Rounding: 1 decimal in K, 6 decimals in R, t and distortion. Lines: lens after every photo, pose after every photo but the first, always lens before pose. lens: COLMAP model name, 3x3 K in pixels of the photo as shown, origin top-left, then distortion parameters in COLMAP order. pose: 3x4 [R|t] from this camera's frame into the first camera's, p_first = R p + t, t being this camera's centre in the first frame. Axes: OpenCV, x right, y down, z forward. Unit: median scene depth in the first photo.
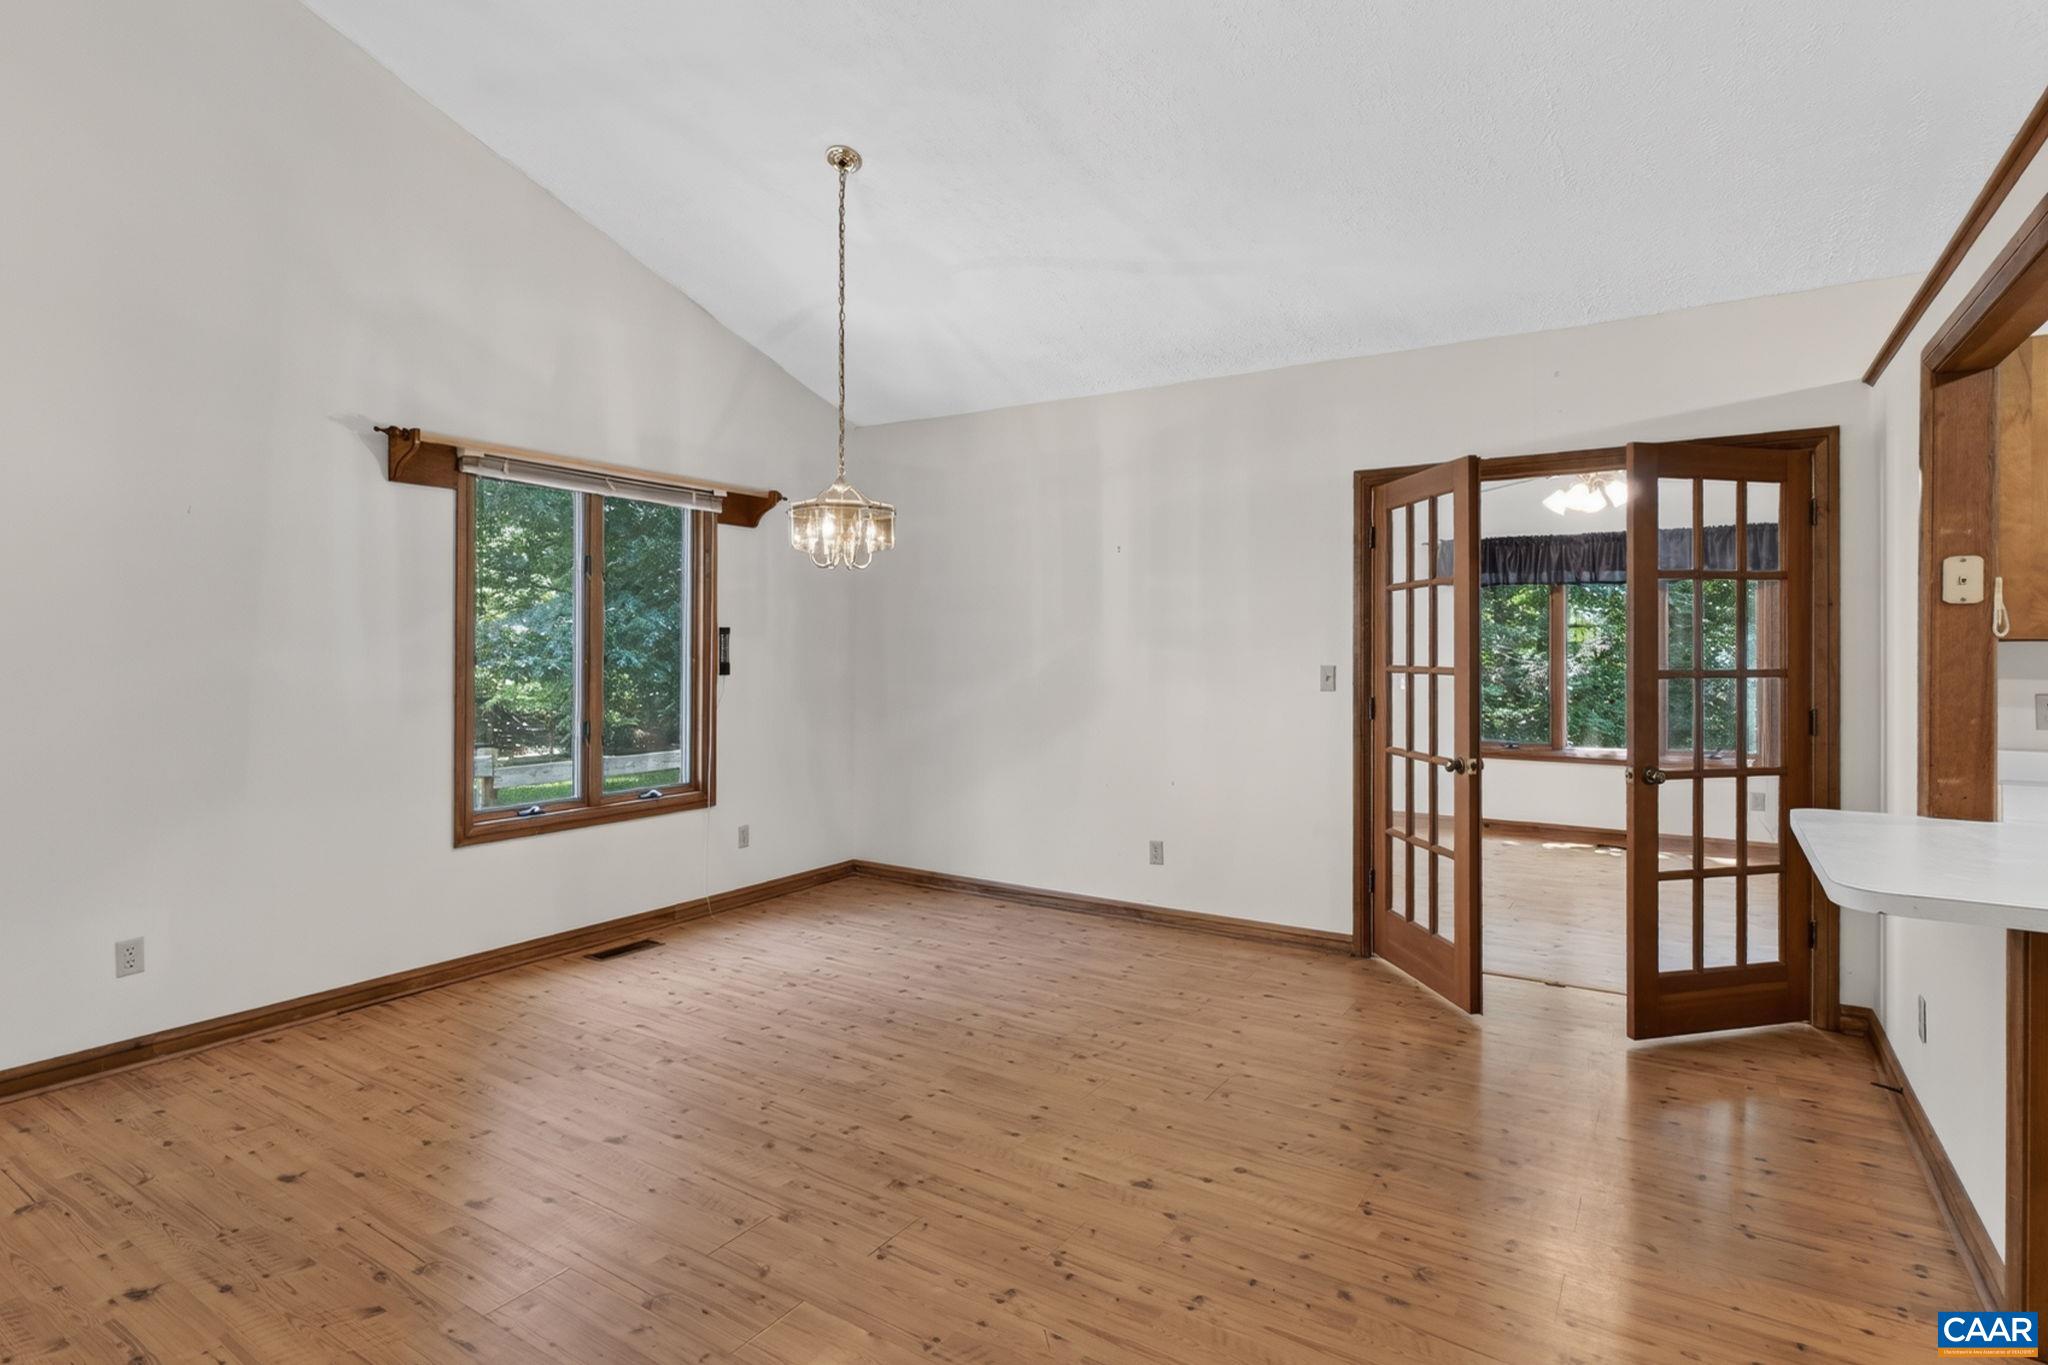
lens RADIAL K [[1066.0, 0, 1014.5], [0, 1066.0, 618.0], [0, 0, 1]] dist [0.002867, -0.000217]
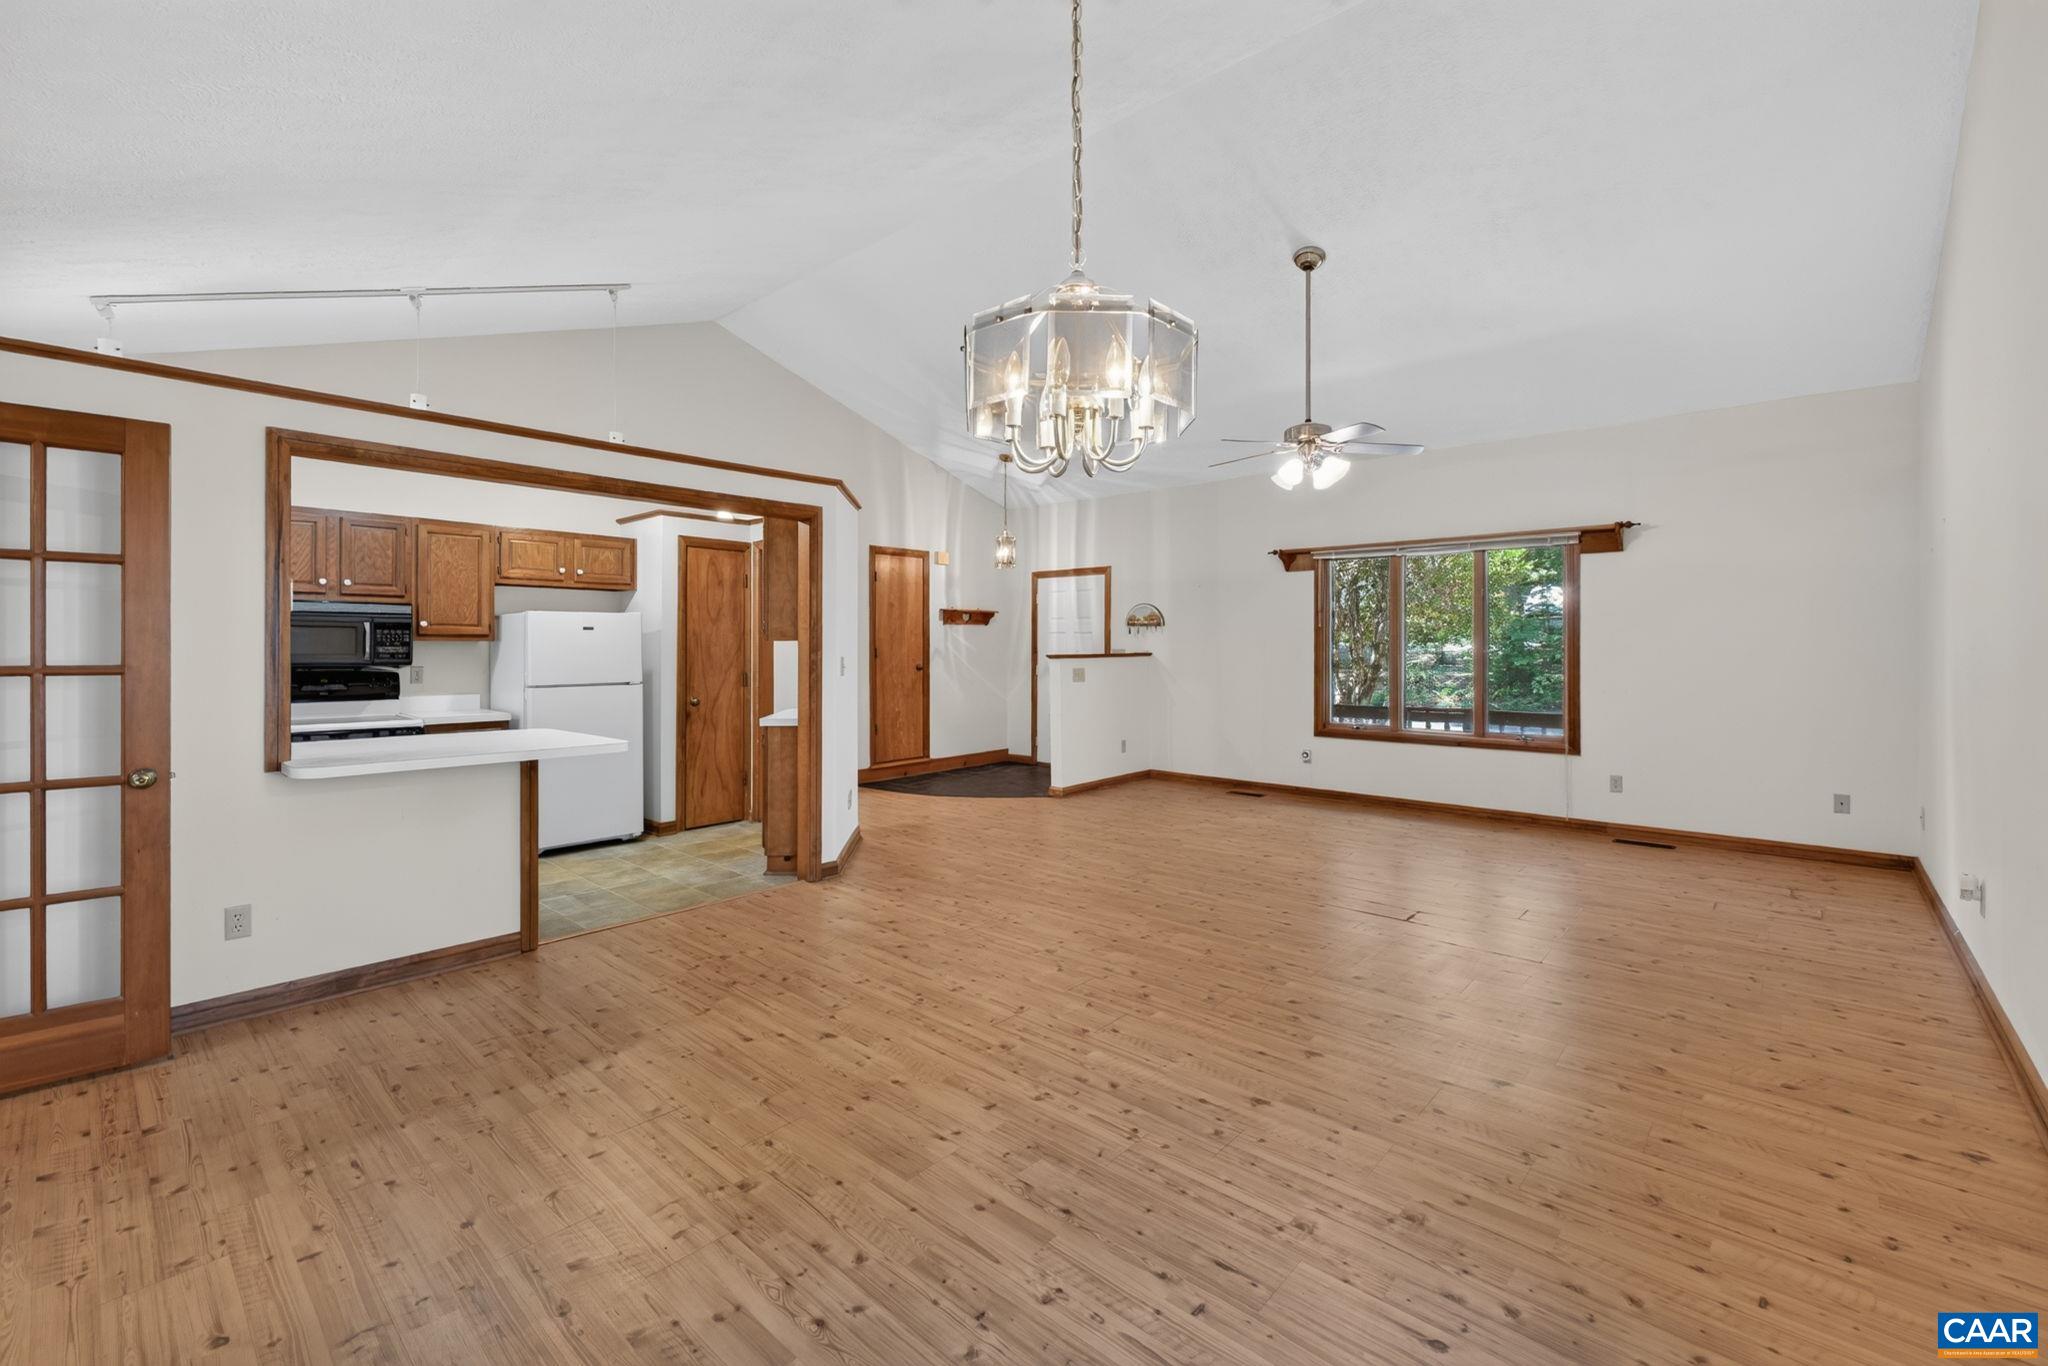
lens RADIAL K [[865.4, 0, 1025.1], [0, 865.4, 646.5], [0, 0, 1]] dist [0.002114, -0.000438]
pose [[-0.988474, -0.005384, 0.151294, -0.192031], [-0.009834, 0.999540, -0.028677, 0.040283], [-0.151071, -0.029834, -0.988073, 1.357665]]
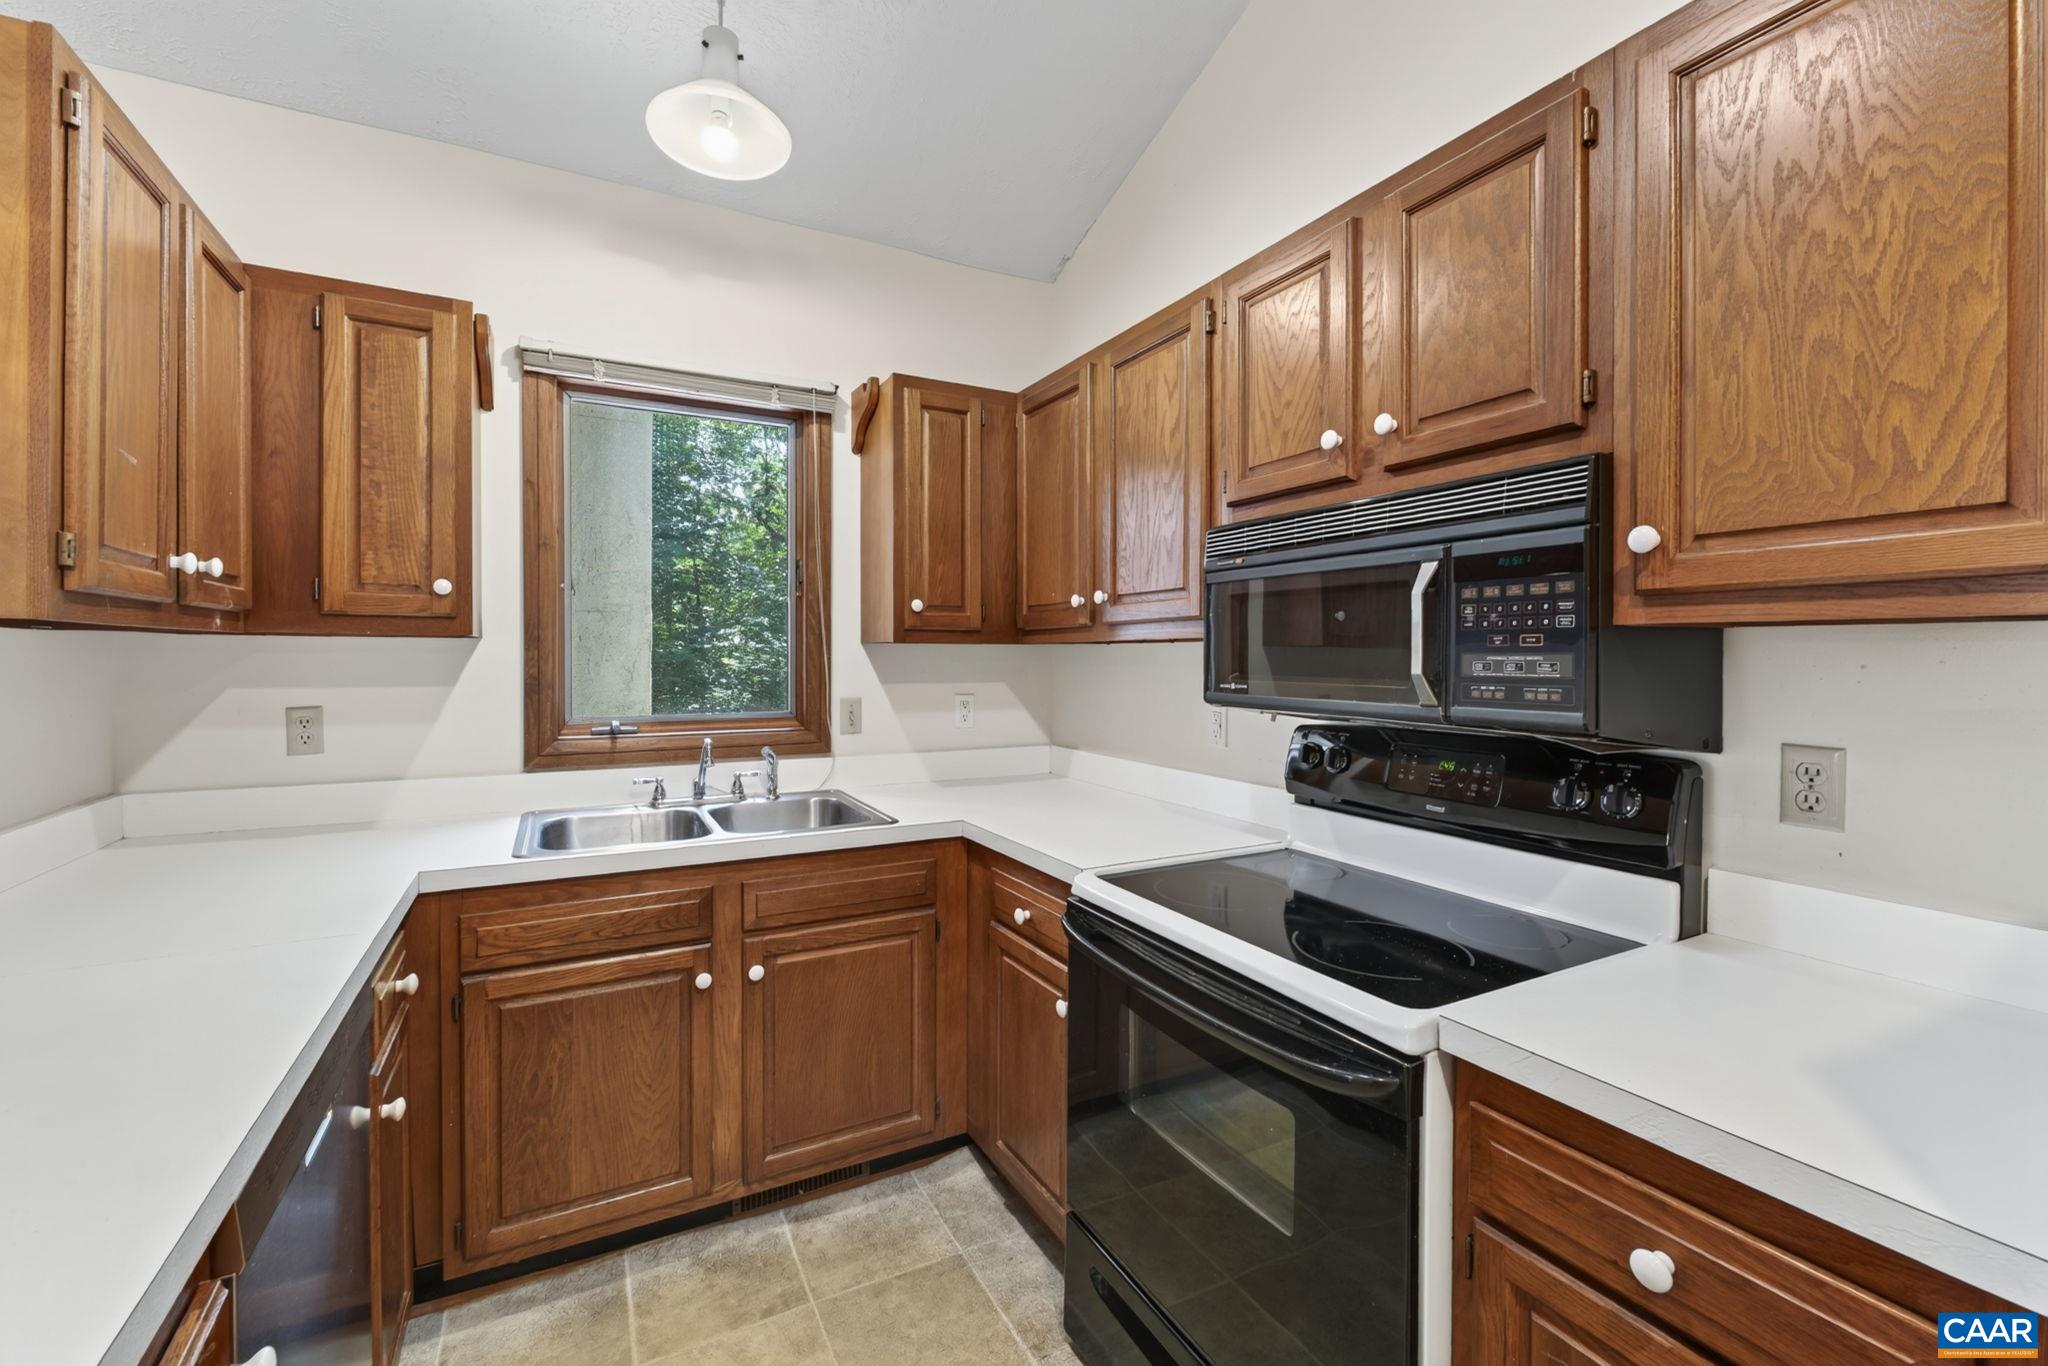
lens RADIAL K [[855.6, 0, 1023.5], [0, 855.6, 663.2], [0, 0, 1]] dist [-0.000229, -0.000124]
pose [[0.480136, -0.009070, 0.877147, 0.590607], [-0.024338, 0.999424, 0.023657, 0.013191], [-0.876856, -0.032706, 0.479639, 0.233537]]
